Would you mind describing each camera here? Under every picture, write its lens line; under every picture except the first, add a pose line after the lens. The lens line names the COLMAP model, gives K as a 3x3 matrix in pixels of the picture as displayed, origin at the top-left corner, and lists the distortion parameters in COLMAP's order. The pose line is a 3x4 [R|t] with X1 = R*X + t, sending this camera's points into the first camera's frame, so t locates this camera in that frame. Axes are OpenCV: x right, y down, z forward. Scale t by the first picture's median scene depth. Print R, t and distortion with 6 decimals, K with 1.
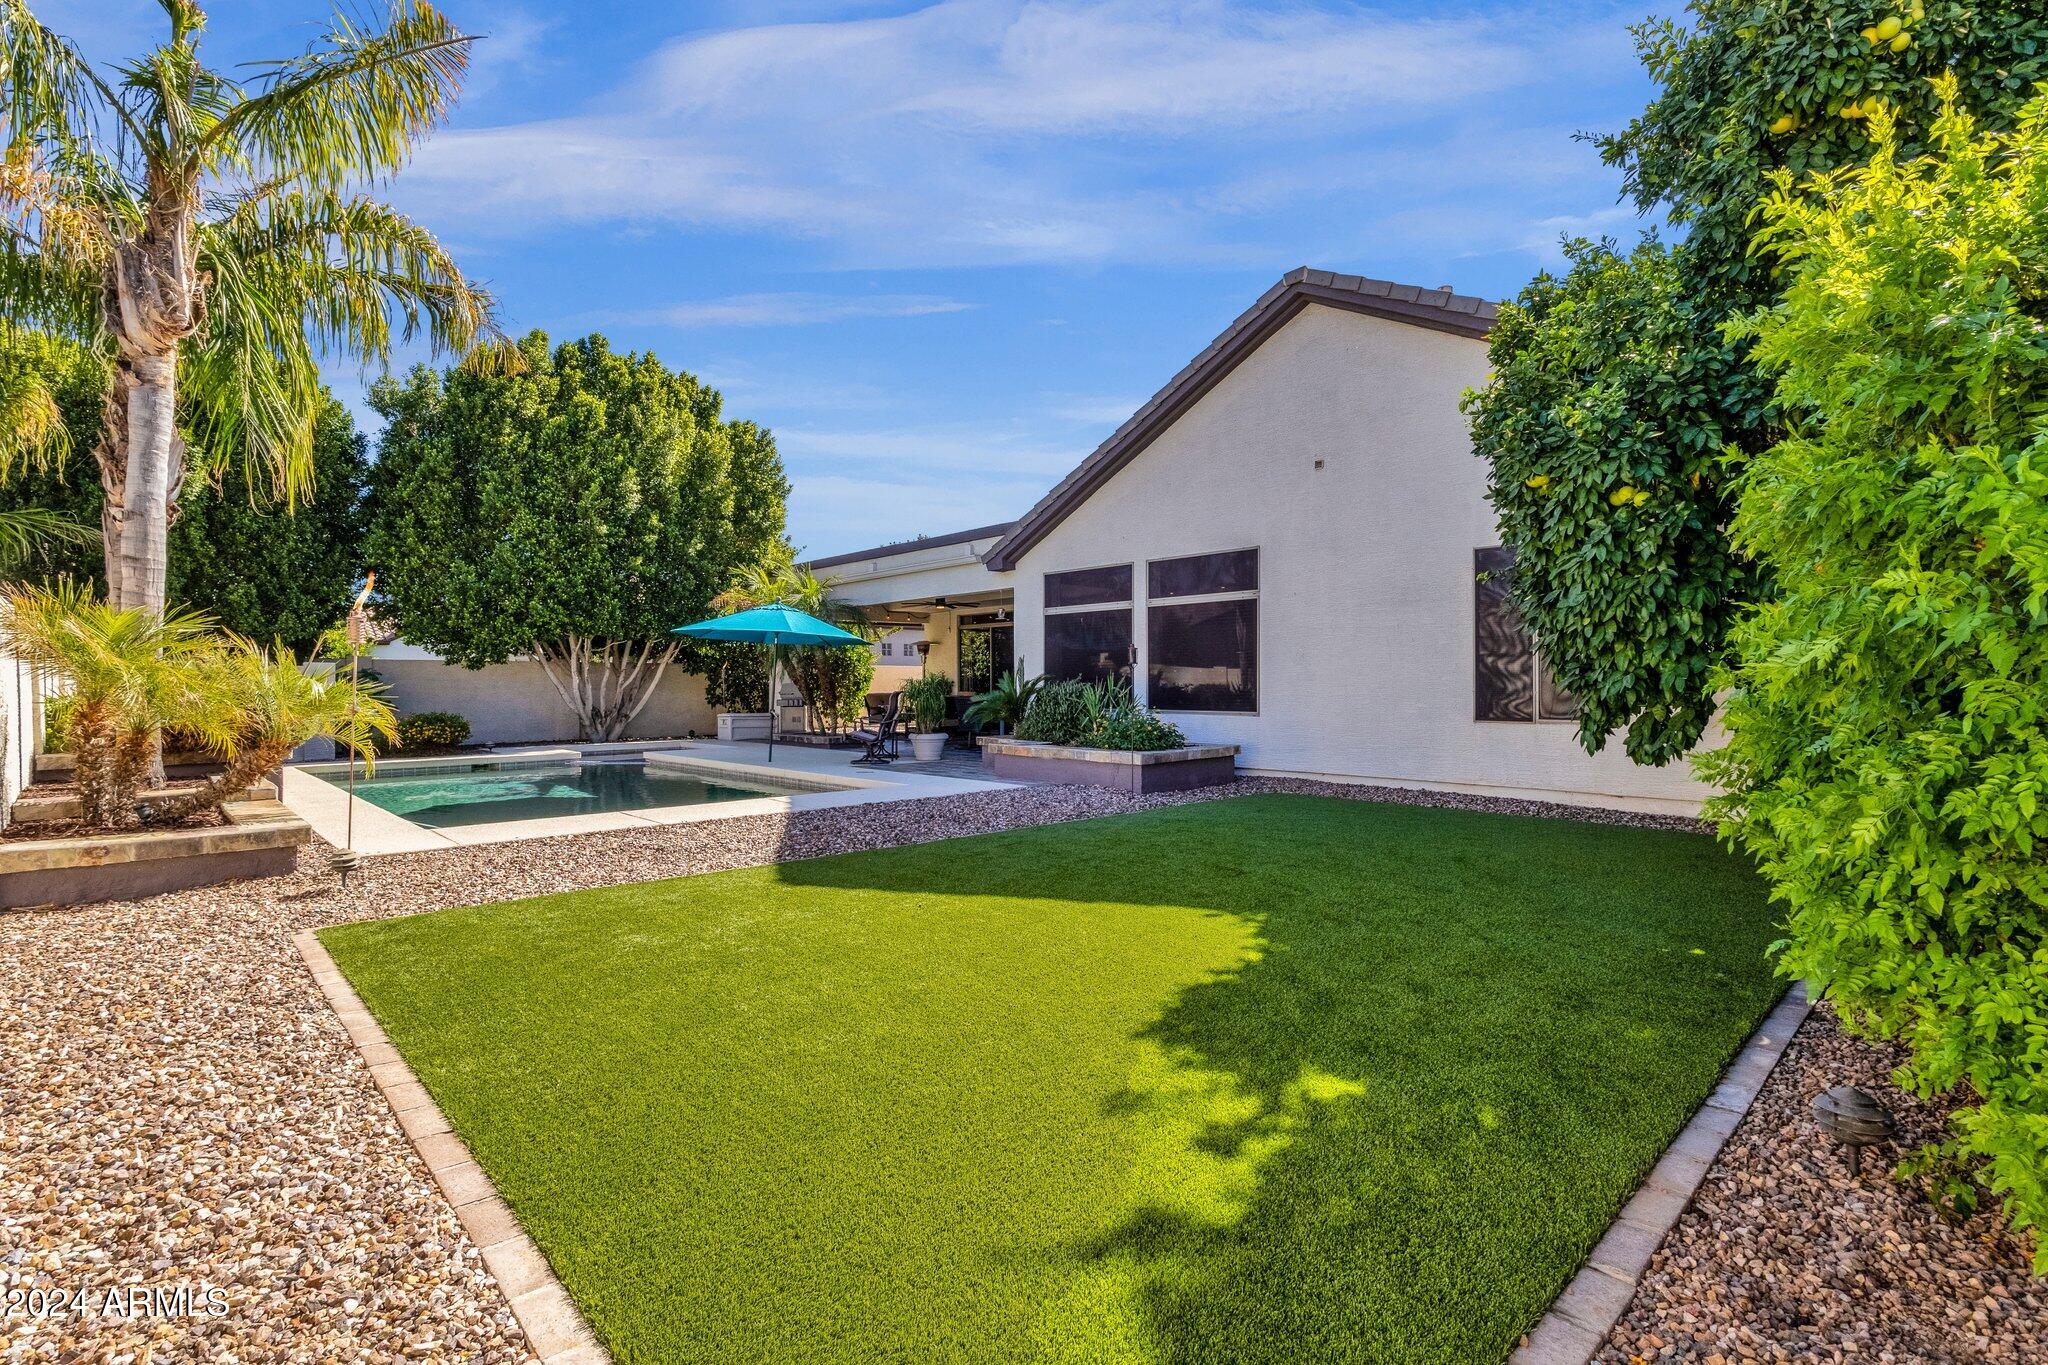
lens RADIAL K [[947.6, 0, 1028.6], [0, 947.6, 684.1], [0, 0, 1]] dist [0.002358, 0.000462]
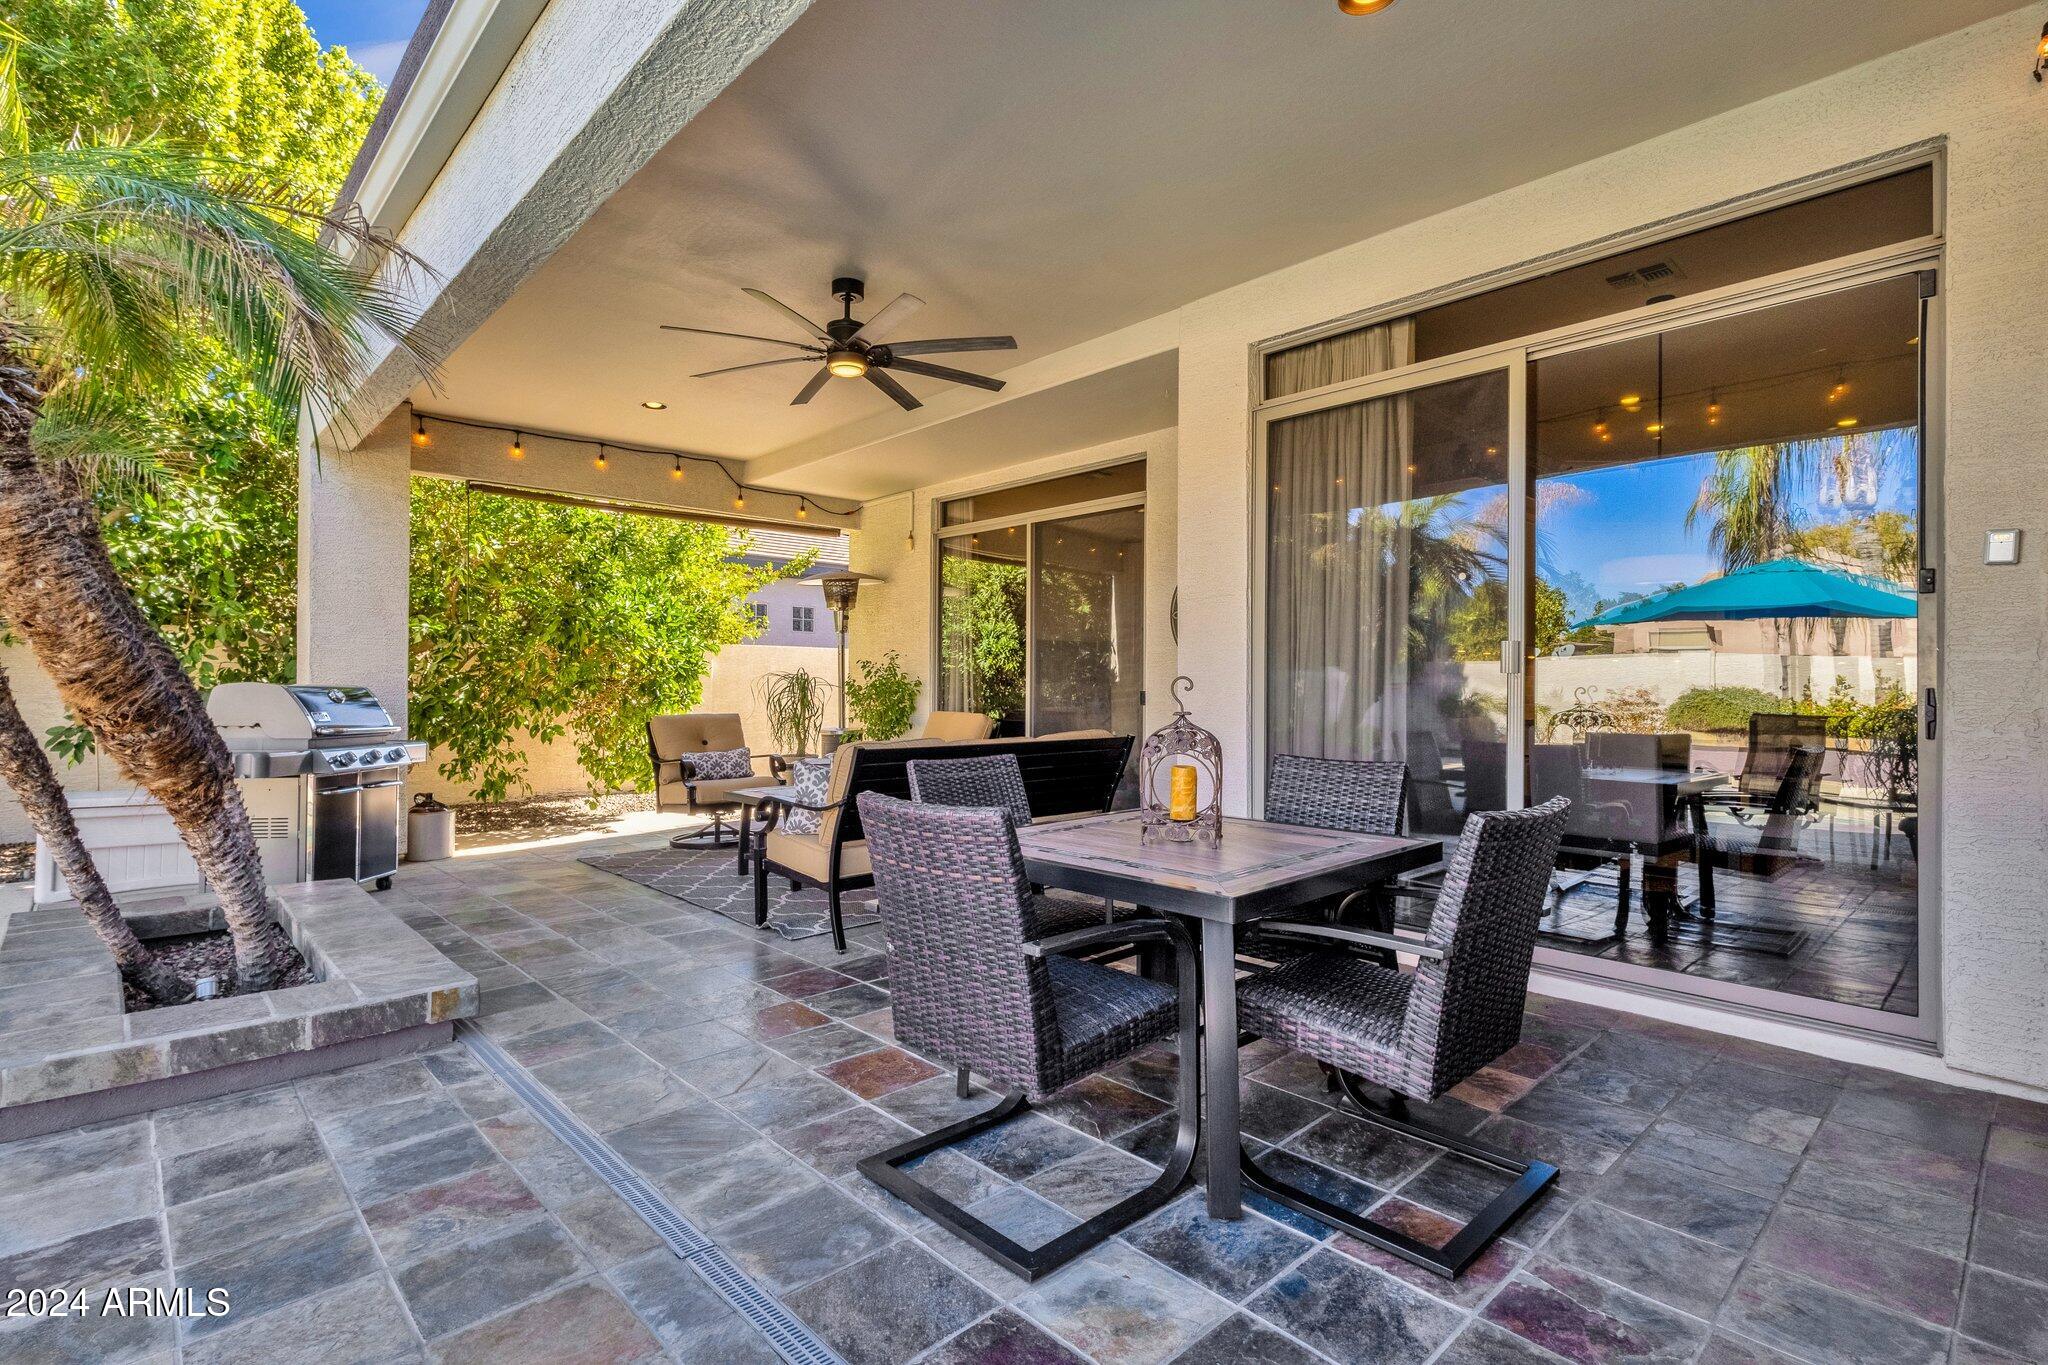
lens RADIAL K [[947.6, 0, 1028.6], [0, 947.6, 684.1], [0, 0, 1]] dist [0.002358, 0.000462]
pose [[0.999940, 0.005688, 0.009363, -0.054732], [-0.005652, 0.999977, -0.003798, -0.000955], [-0.009384, 0.003745, 0.999949, 0.844522]]
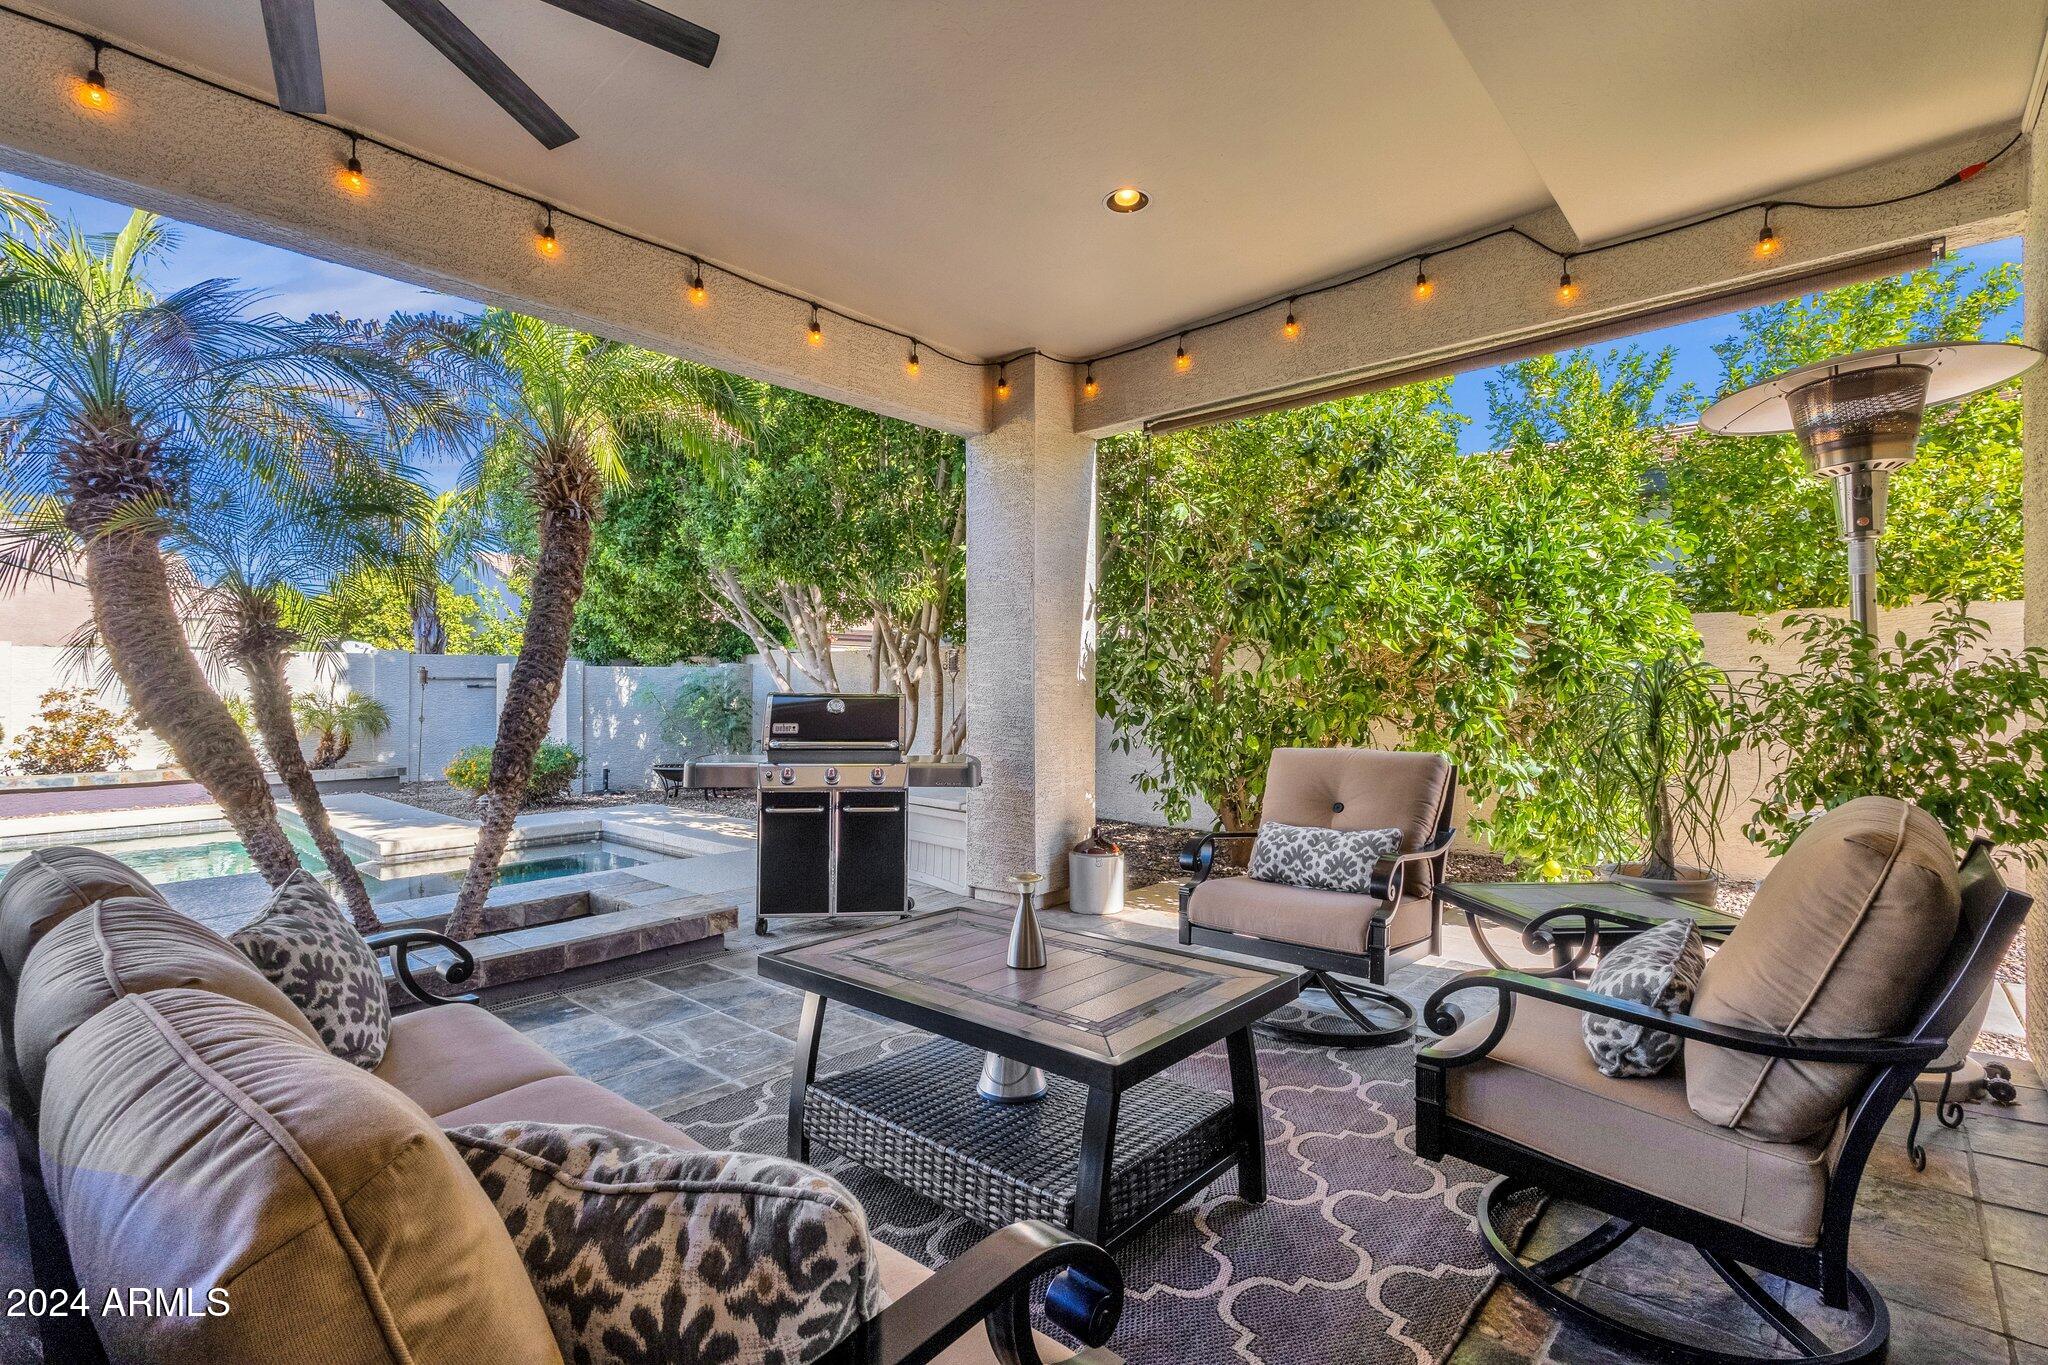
lens RADIAL K [[947.6, 0, 1028.6], [0, 947.6, 684.1], [0, 0, 1]] dist [0.002358, 0.000462]
pose [[0.089521, -0.004133, -0.995976, 0.007875], [0.001704, 0.999991, -0.003996, -0.002742], [0.995983, -0.001339, 0.089527, 1.175112]]
